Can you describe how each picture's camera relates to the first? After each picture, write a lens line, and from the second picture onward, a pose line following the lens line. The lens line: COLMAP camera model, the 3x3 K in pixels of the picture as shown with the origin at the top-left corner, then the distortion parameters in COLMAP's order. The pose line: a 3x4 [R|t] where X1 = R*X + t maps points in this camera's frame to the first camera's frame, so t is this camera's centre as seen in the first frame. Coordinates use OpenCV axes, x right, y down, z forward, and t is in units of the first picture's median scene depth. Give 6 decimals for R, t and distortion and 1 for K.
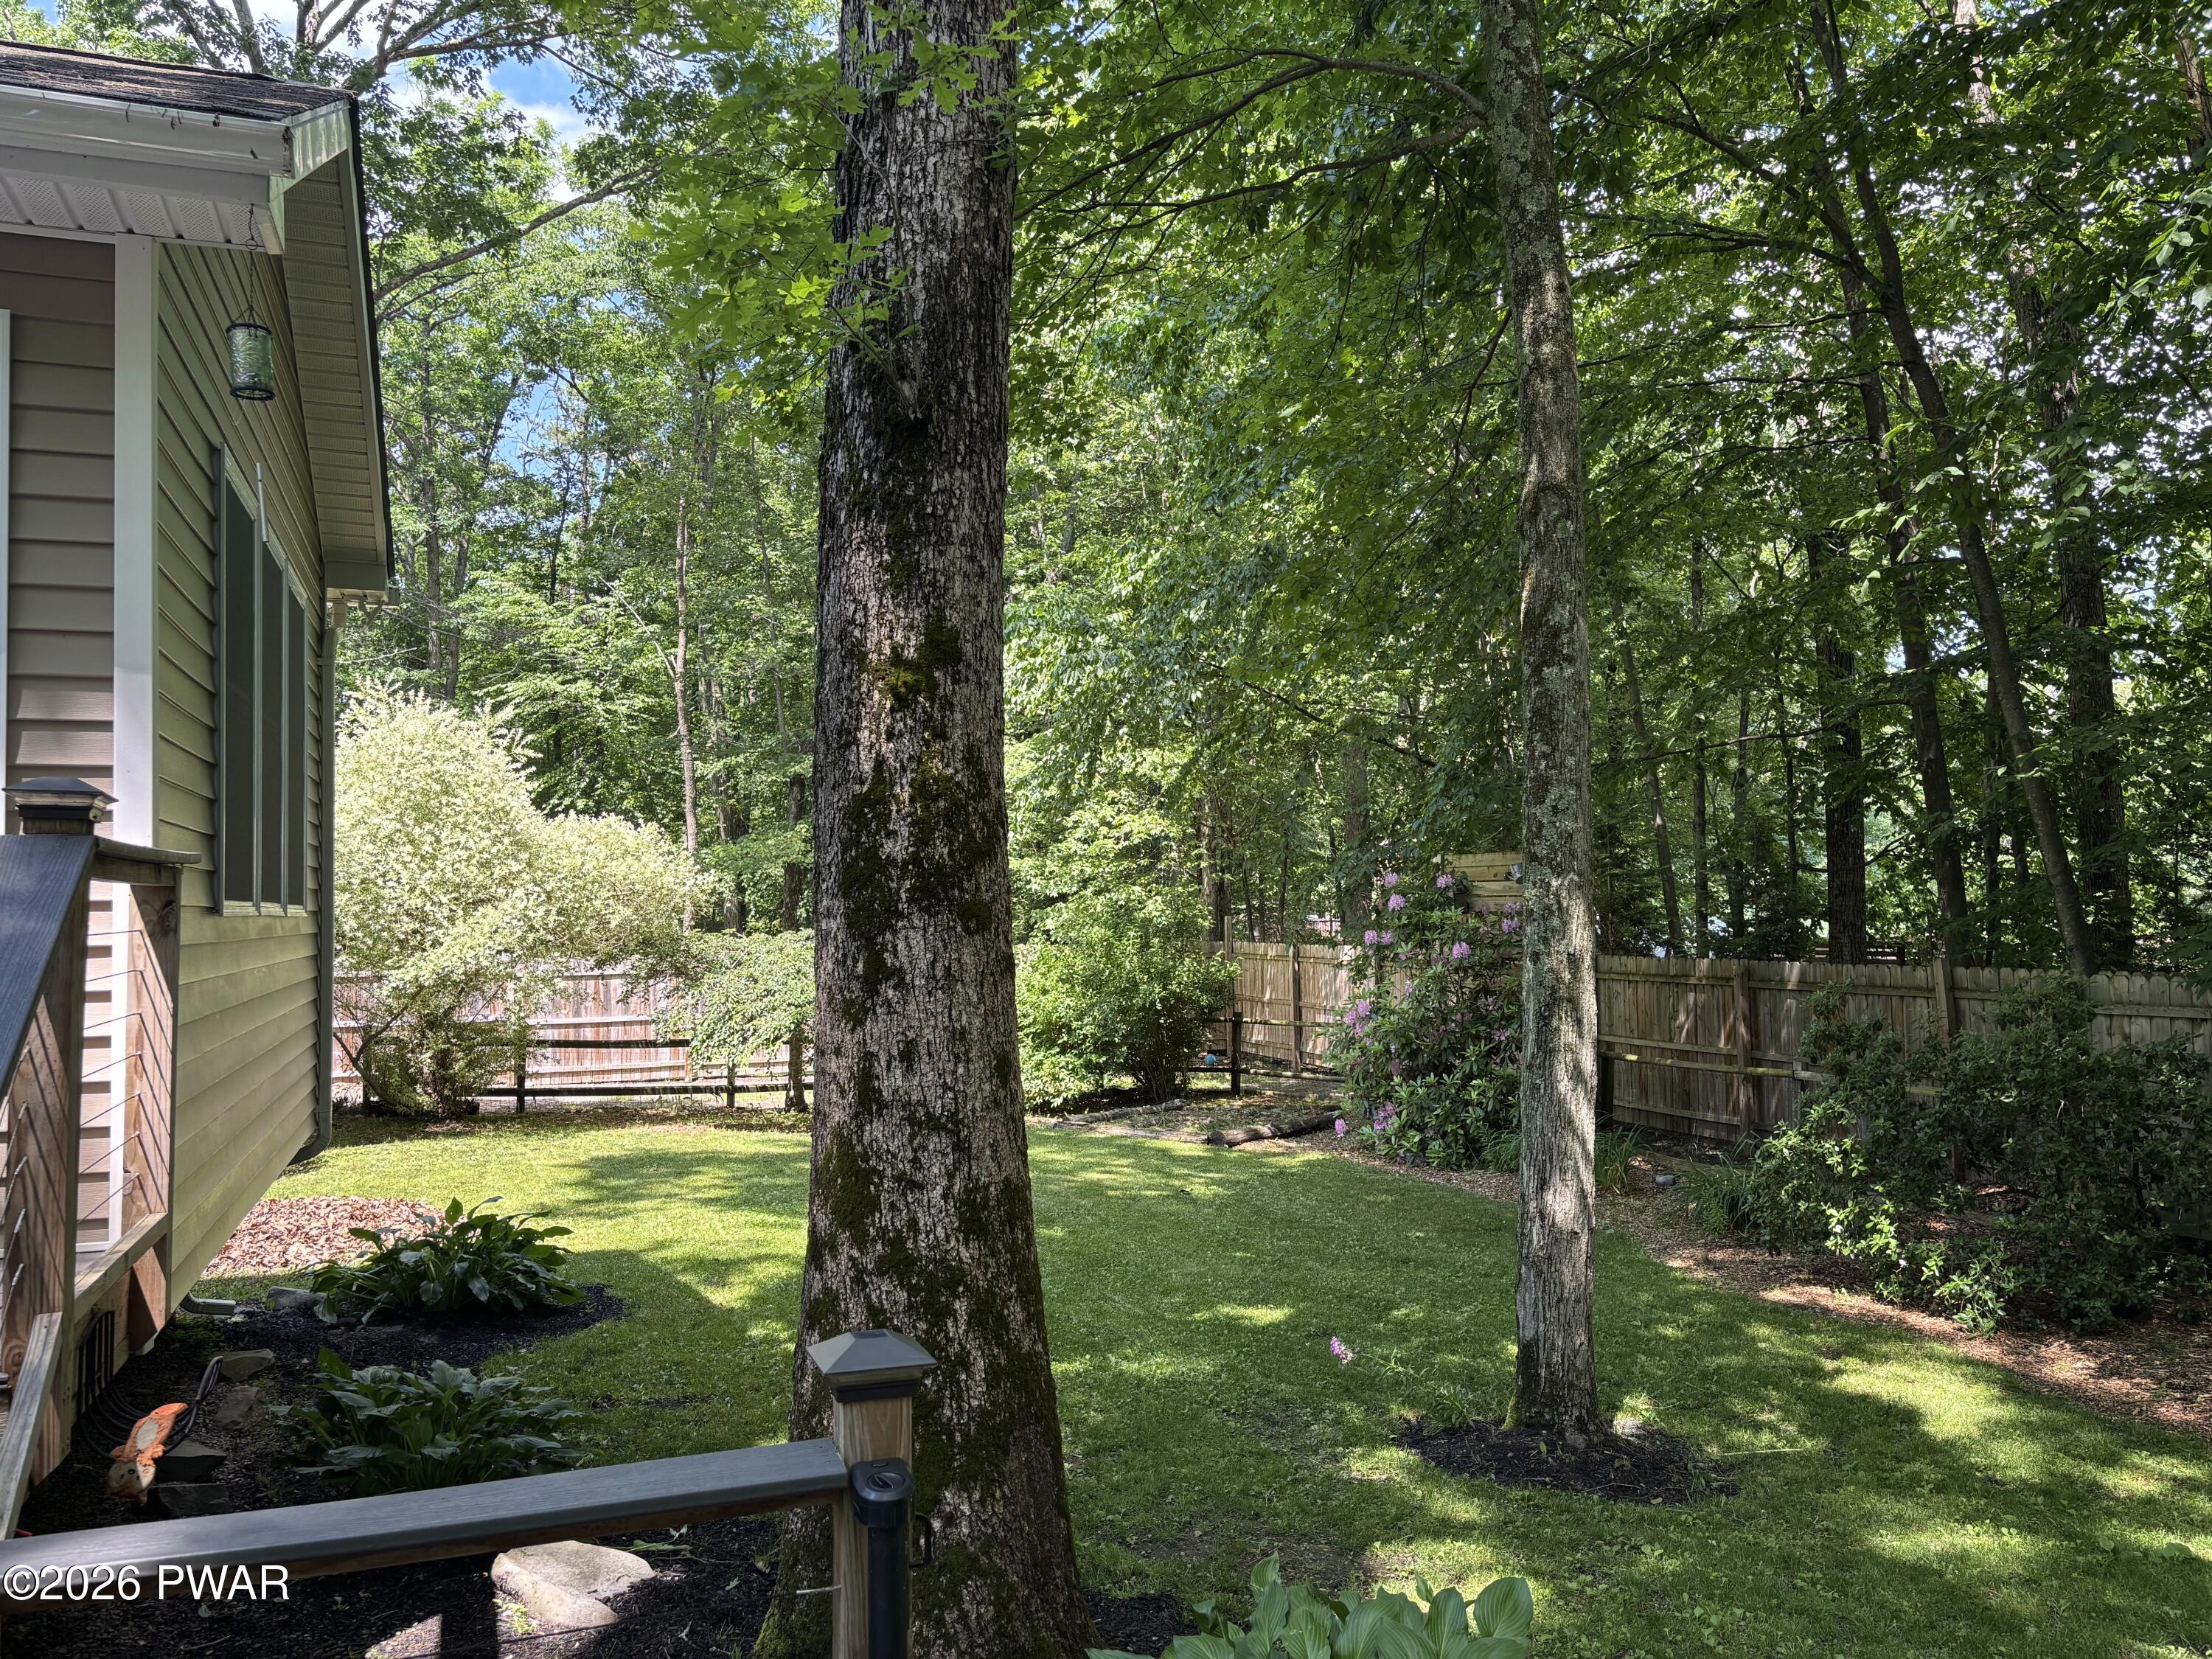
lens RADIAL K [[1680.1, 0, 1123.0], [0, 1680.1, 842.7], [0, 0, 1]] dist [0.005547, 0.001340]
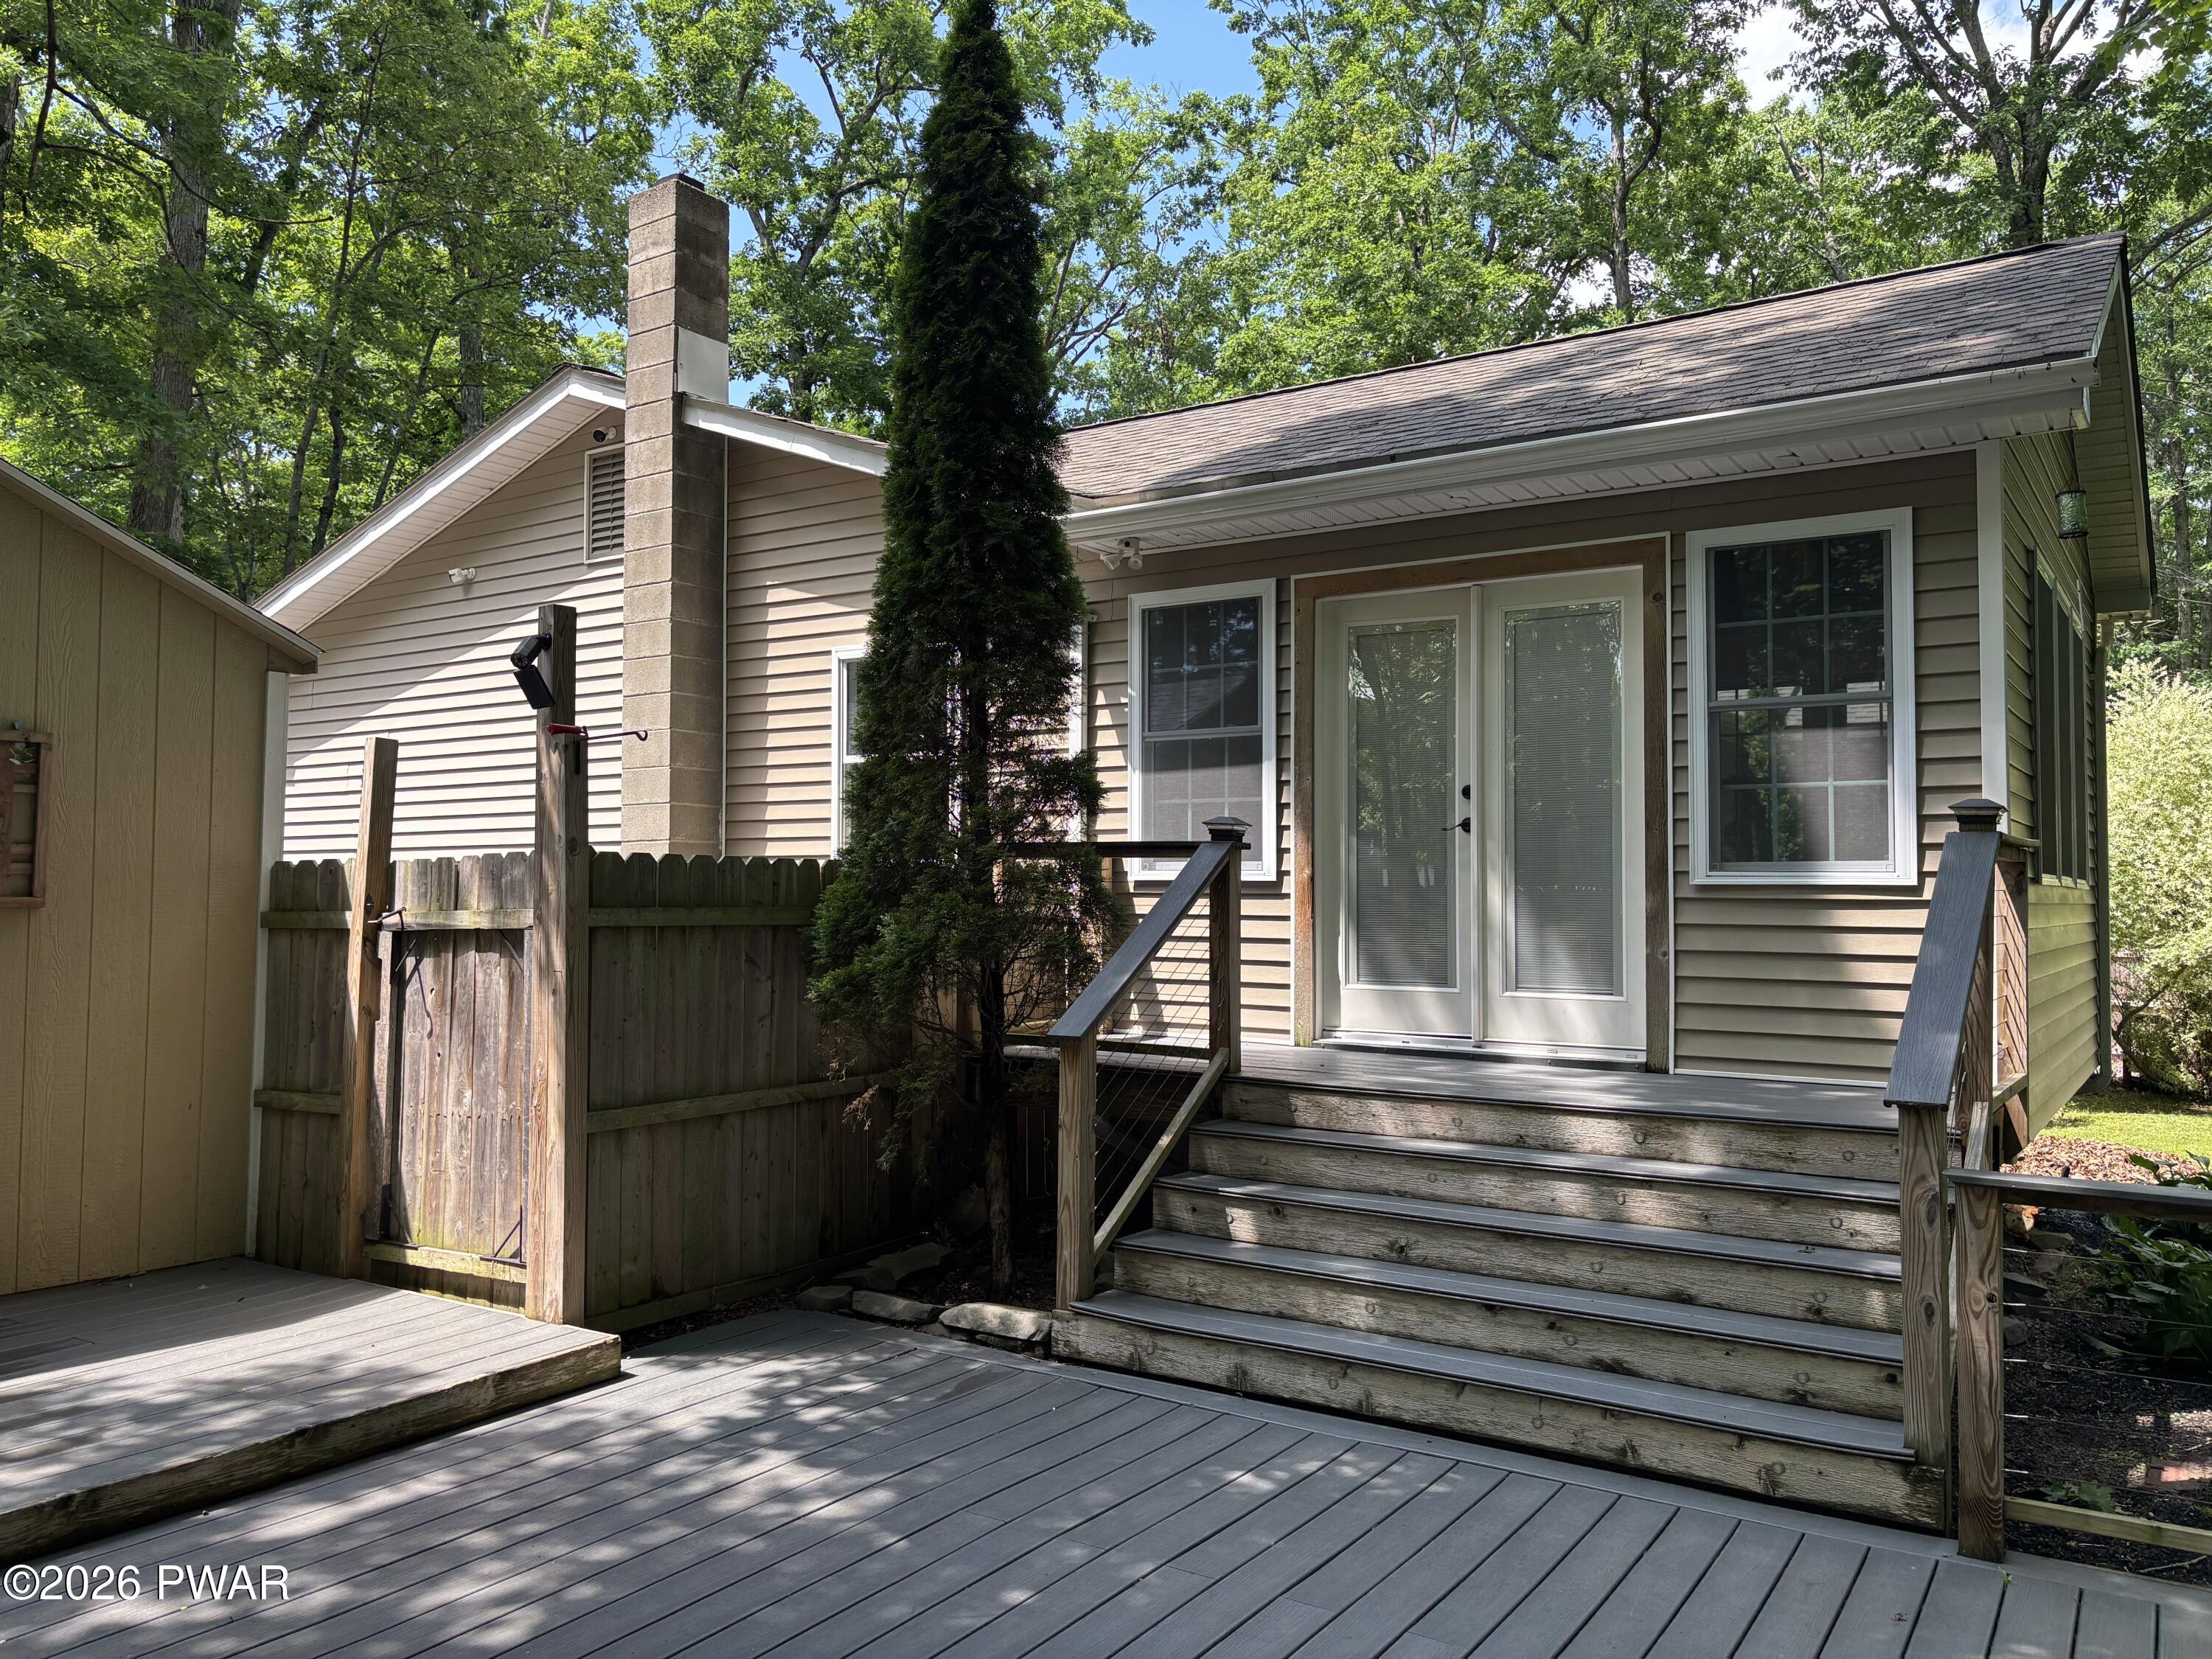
lens RADIAL K [[1680.1, 0, 1123.0], [0, 1680.1, 842.7], [0, 0, 1]] dist [0.005547, 0.001340]
pose [[0.579929, -0.012797, -0.814566, 0.044163], [0.020145, 0.999796, -0.001365, -0.001273], [0.814418, -0.015618, 0.580069, -0.118286]]
